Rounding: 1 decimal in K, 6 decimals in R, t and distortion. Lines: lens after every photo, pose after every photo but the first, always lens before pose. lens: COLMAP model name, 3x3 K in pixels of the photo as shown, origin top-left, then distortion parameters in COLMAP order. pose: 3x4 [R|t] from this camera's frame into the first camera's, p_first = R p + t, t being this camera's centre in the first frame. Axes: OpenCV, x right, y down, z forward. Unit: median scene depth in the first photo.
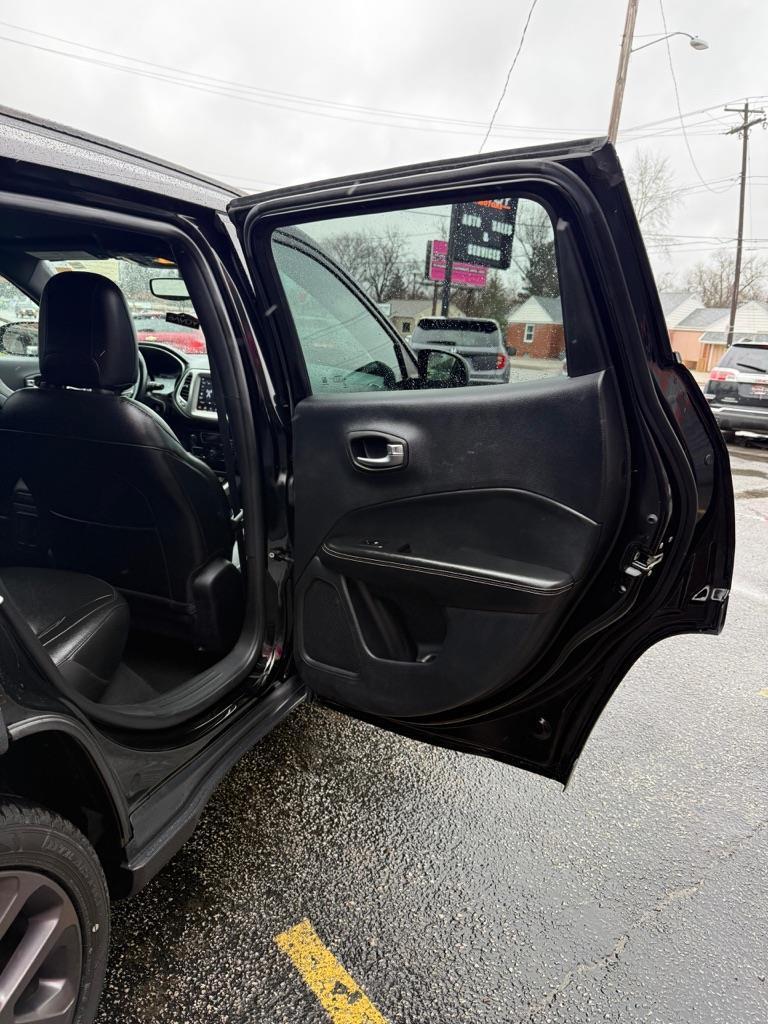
lens RADIAL K [[720.6, 0, 388.6], [0, 720.6, 517.6], [0, 0, 1]] dist [0.056126, -0.066995]
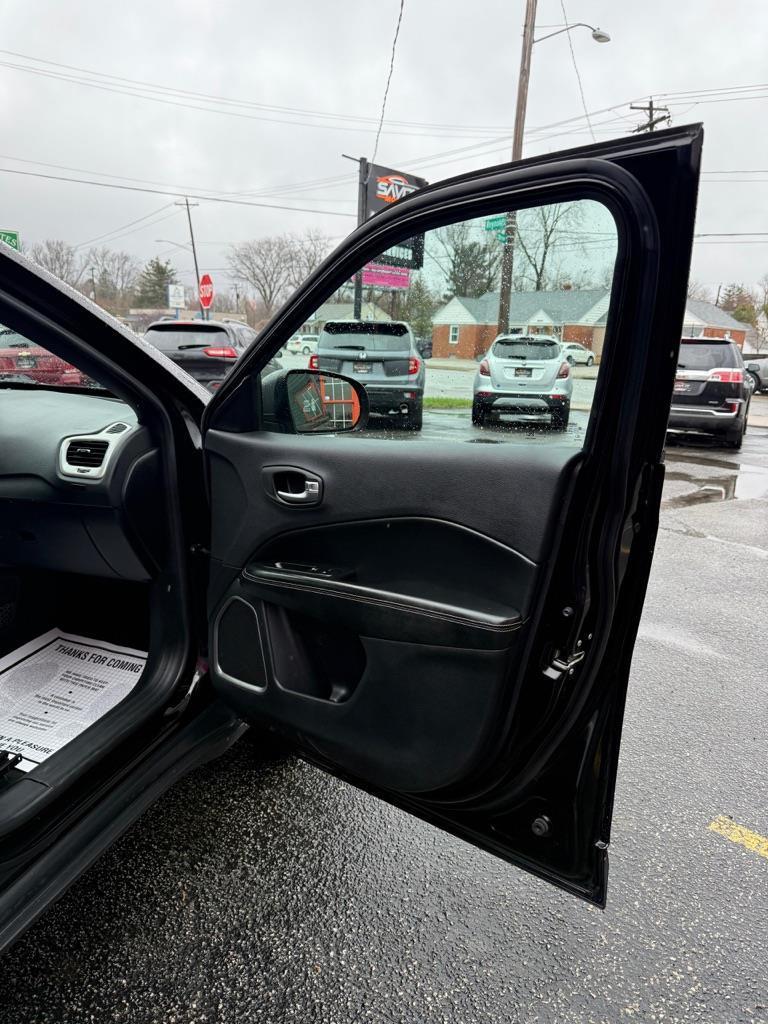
lens RADIAL K [[716.0, 0, 399.8], [0, 716.0, 511.8], [0, 0, 1]] dist [0.114582, -0.155377]
pose [[0.993779, -0.053314, 0.097783, 0.024836], [0.054428, 0.998479, -0.008758, -0.013563], [-0.097167, 0.014026, 0.995169, 0.051133]]
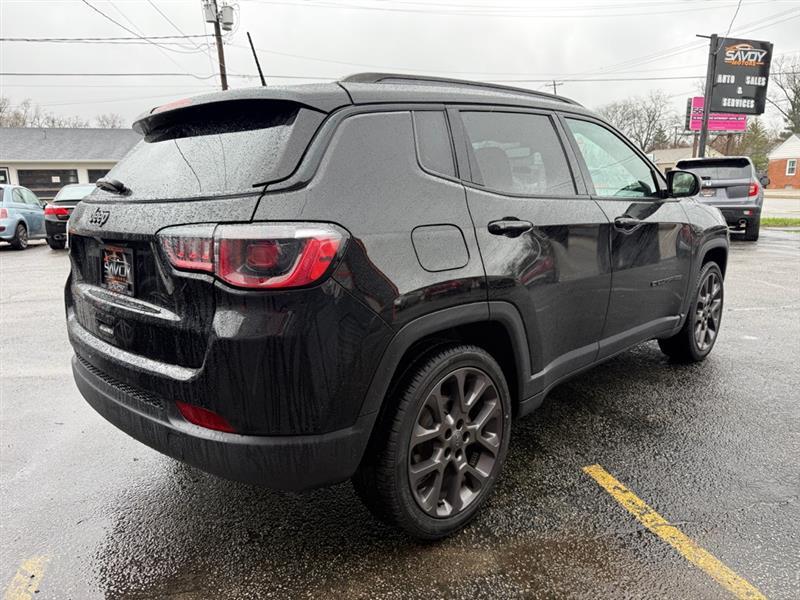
lens RADIAL K [[562.9, 0, 400.0], [0, 562.9, 300.0], [0, 0, 1]] dist [0.056126, -0.066995]
pose [[0.914522, 0.002882, -0.404526, 0.001467], [-0.025893, 0.998341, -0.051425, 0.020256], [0.403707, 0.057504, 0.913079, -0.059217]]
